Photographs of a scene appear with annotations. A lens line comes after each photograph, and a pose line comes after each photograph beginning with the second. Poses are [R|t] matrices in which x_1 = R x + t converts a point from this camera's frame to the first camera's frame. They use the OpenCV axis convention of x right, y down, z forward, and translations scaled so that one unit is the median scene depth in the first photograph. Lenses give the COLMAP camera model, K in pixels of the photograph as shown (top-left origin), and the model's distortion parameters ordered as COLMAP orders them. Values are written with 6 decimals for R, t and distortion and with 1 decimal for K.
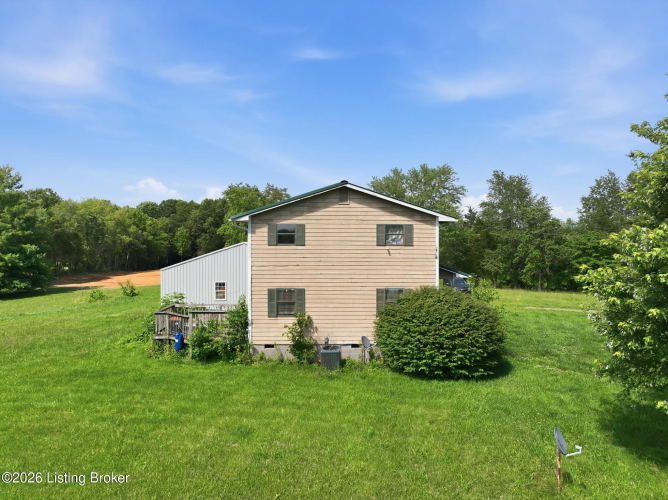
lens RADIAL K [[469.8, 0, 334.0], [0, 469.8, 250.0], [0, 0, 1]] dist [0.004649, 0.004925]
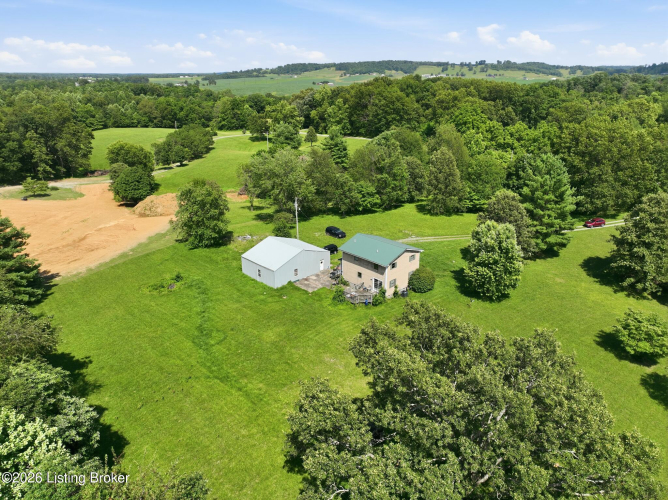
lens RADIAL K [[469.8, 0, 334.0], [0, 469.8, 250.0], [0, 0, 1]] dist [0.004649, 0.004925]
pose [[0.732726, -0.243193, 0.635586, -2.633724], [0.016295, 0.939968, 0.340873, -1.349531], [-0.680329, -0.239409, 0.692702, -1.112164]]
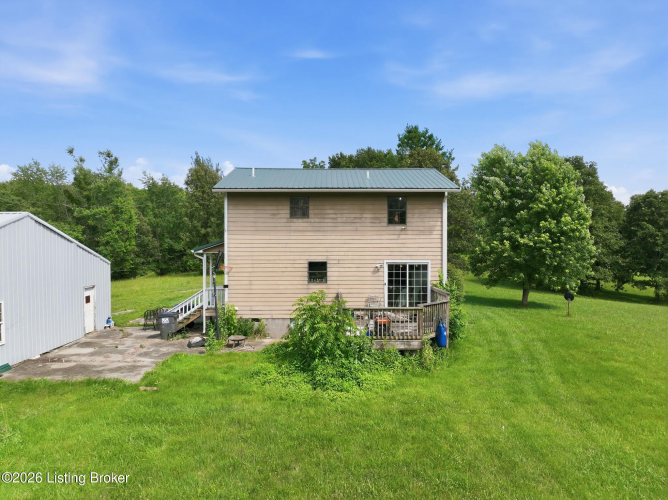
lens RADIAL K [[469.8, 0, 334.0], [0, 469.8, 250.0], [0, 0, 1]] dist [0.004649, 0.004925]
pose [[0.021204, -0.019573, 0.999584, -1.164597], [0.022833, 0.999557, 0.019088, 0.033725], [-0.999514, 0.022419, 0.021642, 1.206708]]
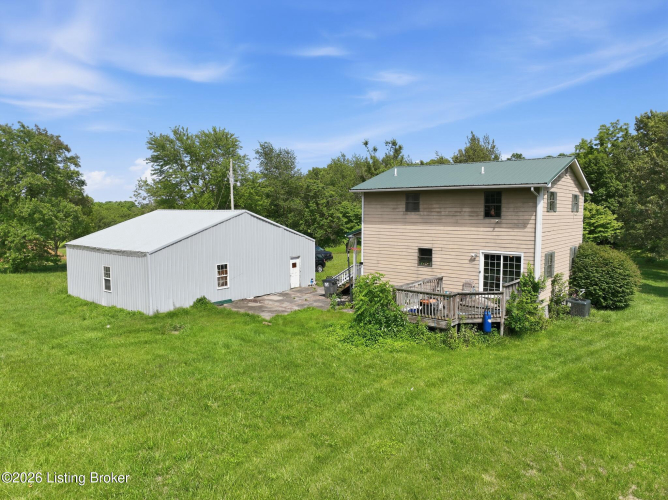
lens RADIAL K [[469.8, 0, 334.0], [0, 469.8, 250.0], [0, 0, 1]] dist [0.004649, 0.004925]
pose [[0.646980, -0.064025, 0.759814, -1.219298], [0.016162, 0.997396, 0.070283, -0.005651], [-0.762336, -0.033192, 0.646330, 0.680799]]
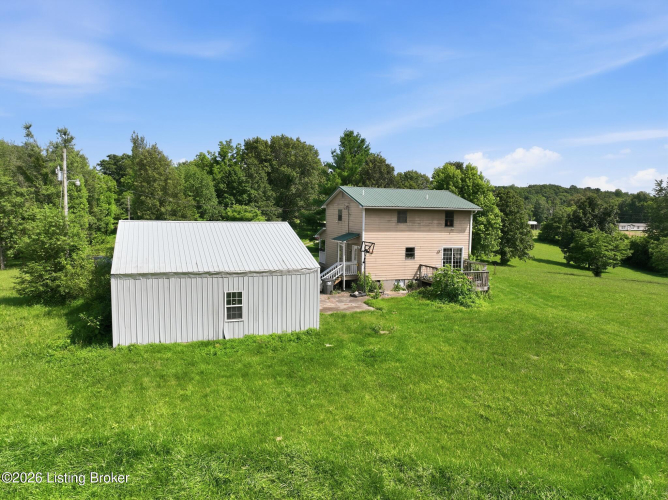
lens RADIAL K [[469.8, 0, 334.0], [0, 469.8, 250.0], [0, 0, 1]] dist [0.004649, 0.004925]
pose [[-0.323491, -0.088226, 0.942109, -1.741483], [0.003348, 0.995531, 0.094378, -0.080528], [-0.946225, 0.033684, -0.321750, 2.094613]]
